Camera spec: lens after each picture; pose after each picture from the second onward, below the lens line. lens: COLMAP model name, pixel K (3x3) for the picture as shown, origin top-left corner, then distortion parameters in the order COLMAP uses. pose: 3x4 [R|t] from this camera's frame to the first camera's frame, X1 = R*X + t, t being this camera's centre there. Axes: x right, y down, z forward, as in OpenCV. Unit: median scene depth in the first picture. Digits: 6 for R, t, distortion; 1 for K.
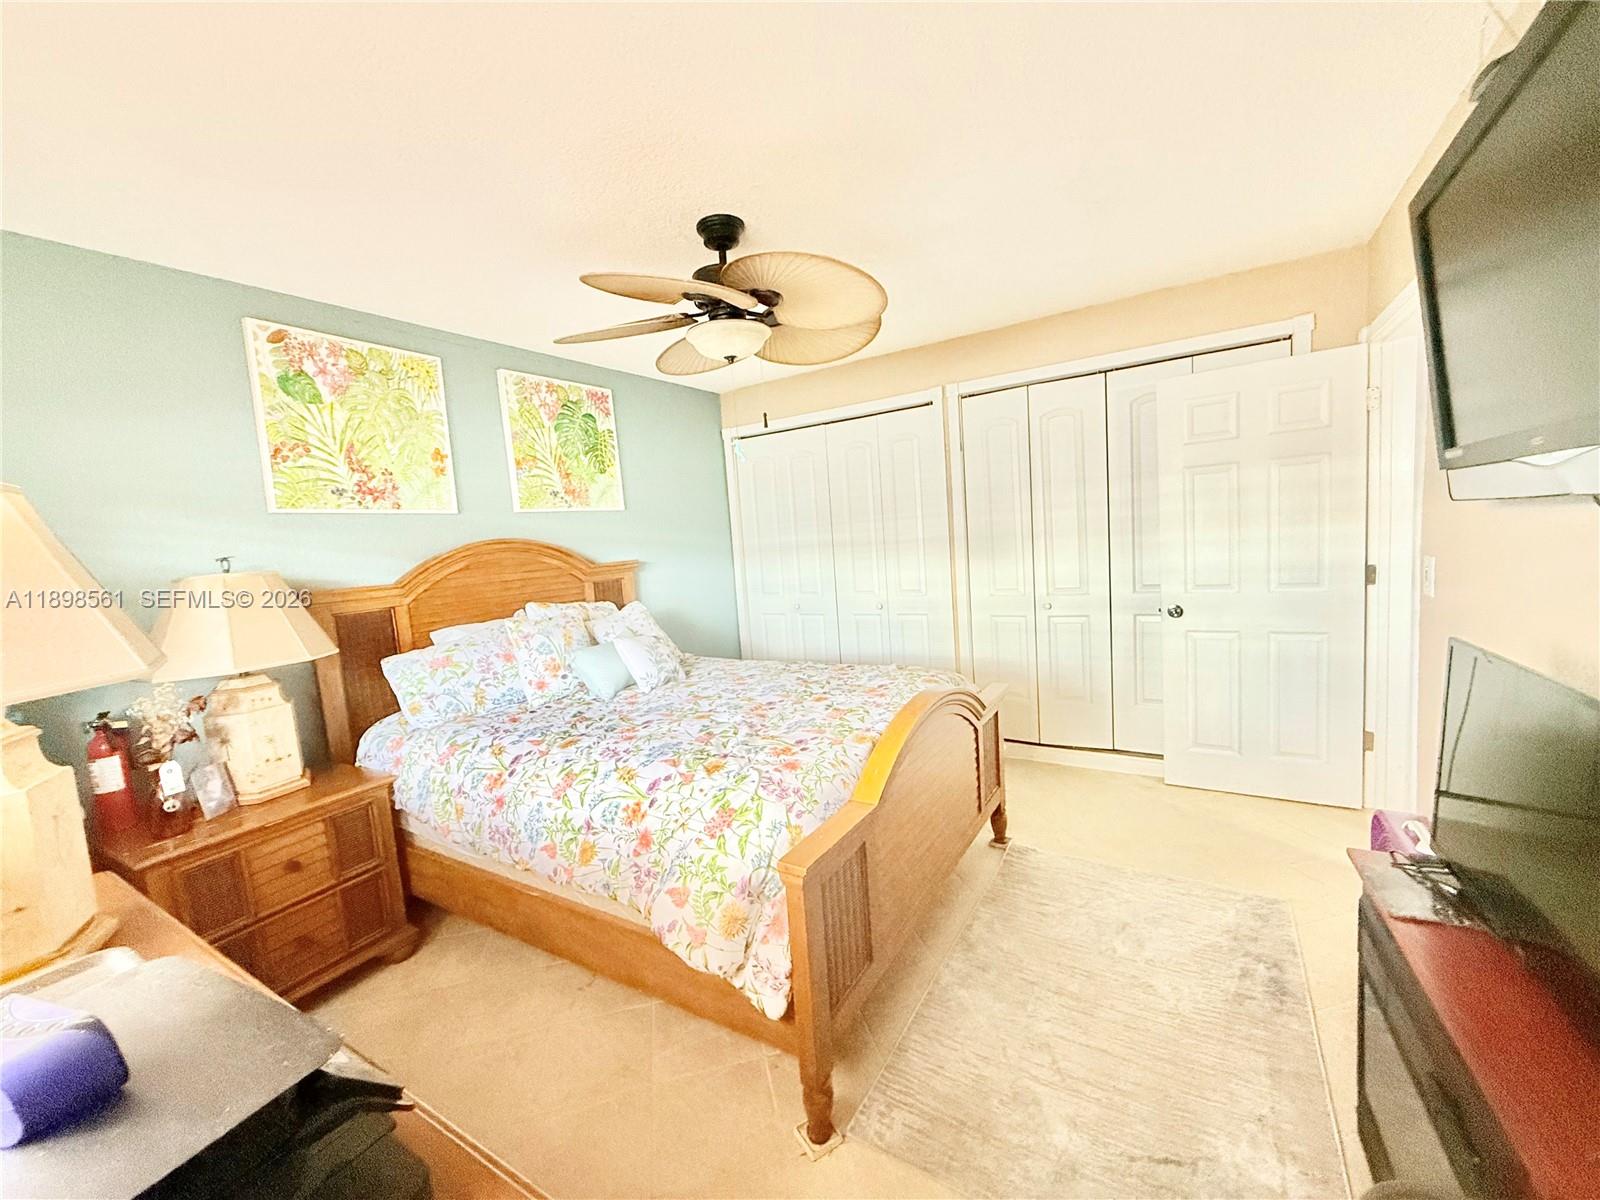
lens RADIAL K [[637.2, 0, 799.3], [0, 637.2, 602.4], [0, 0, 1]] dist [-0.000855, 0.000331]
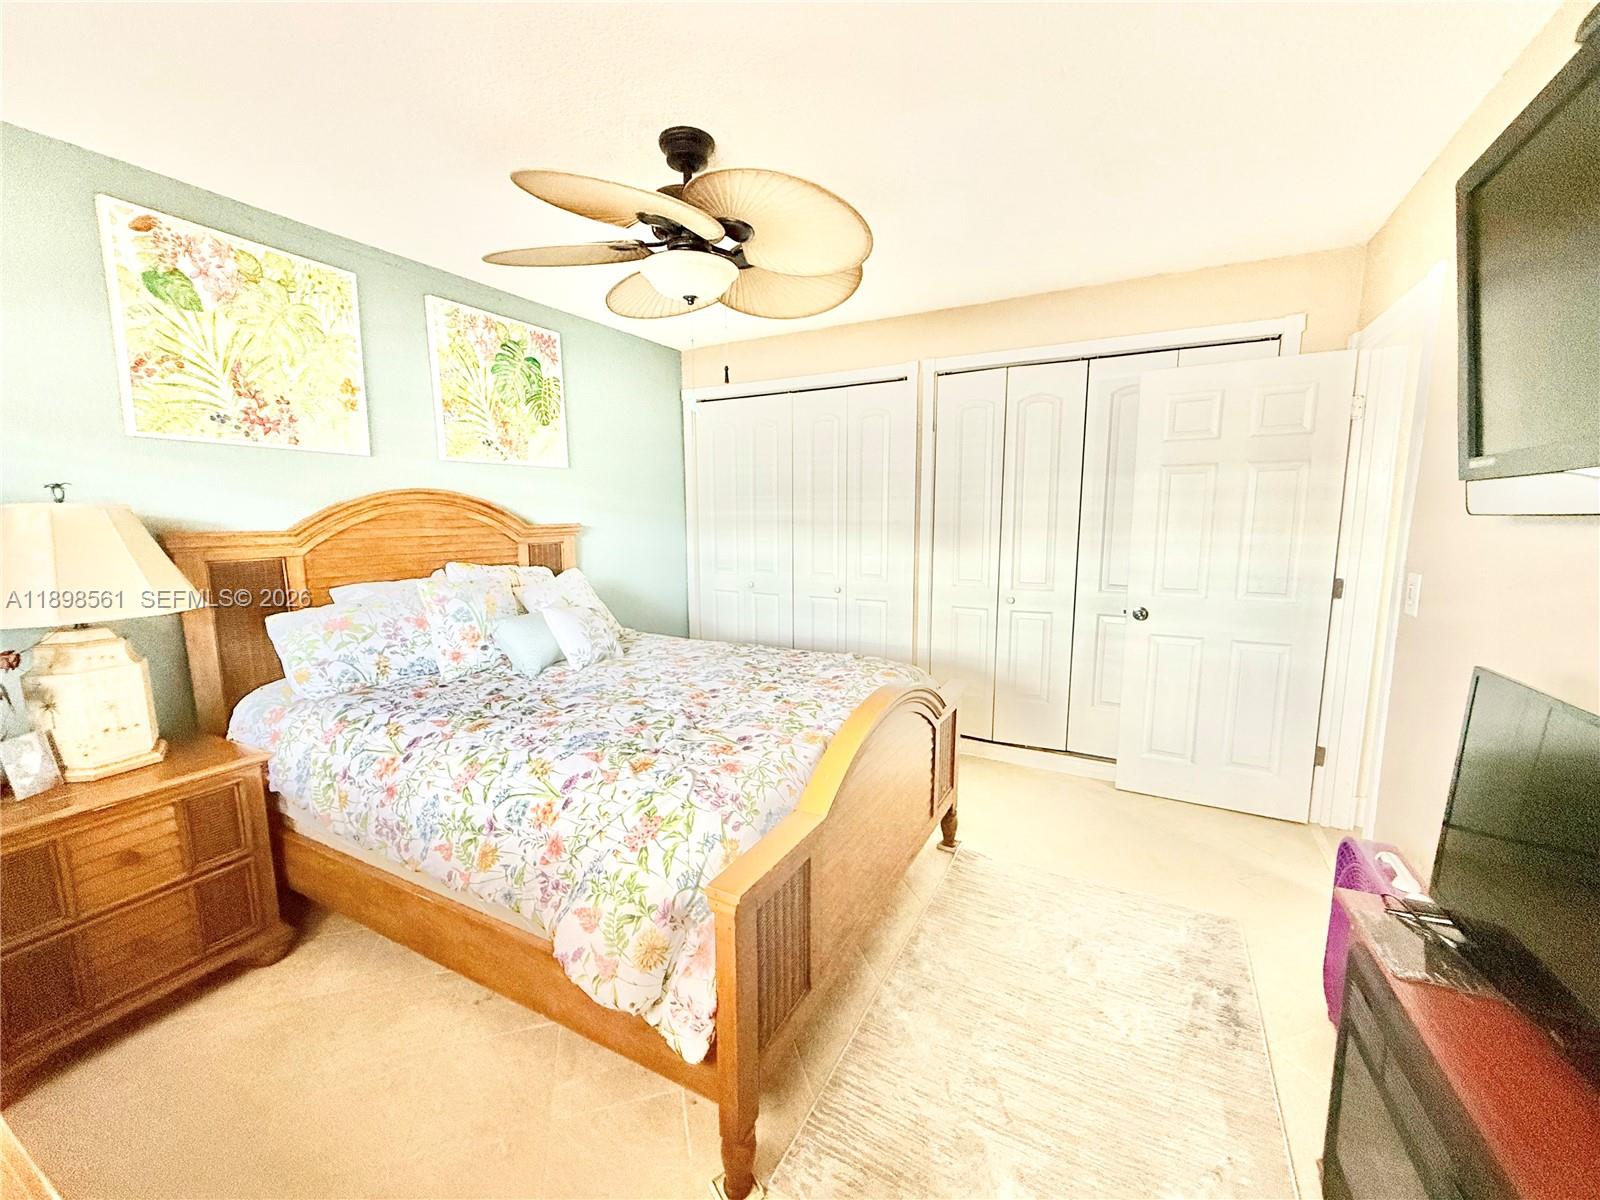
lens RADIAL K [[637.2, 0, 799.3], [0, 637.2, 602.4], [0, 0, 1]] dist [-0.000855, 0.000331]
pose [[0.995649, 0.059324, 0.071858, 0.003413], [-0.061673, 0.997617, 0.030923, -0.002038], [-0.069852, -0.035220, 0.996935, 0.101863]]
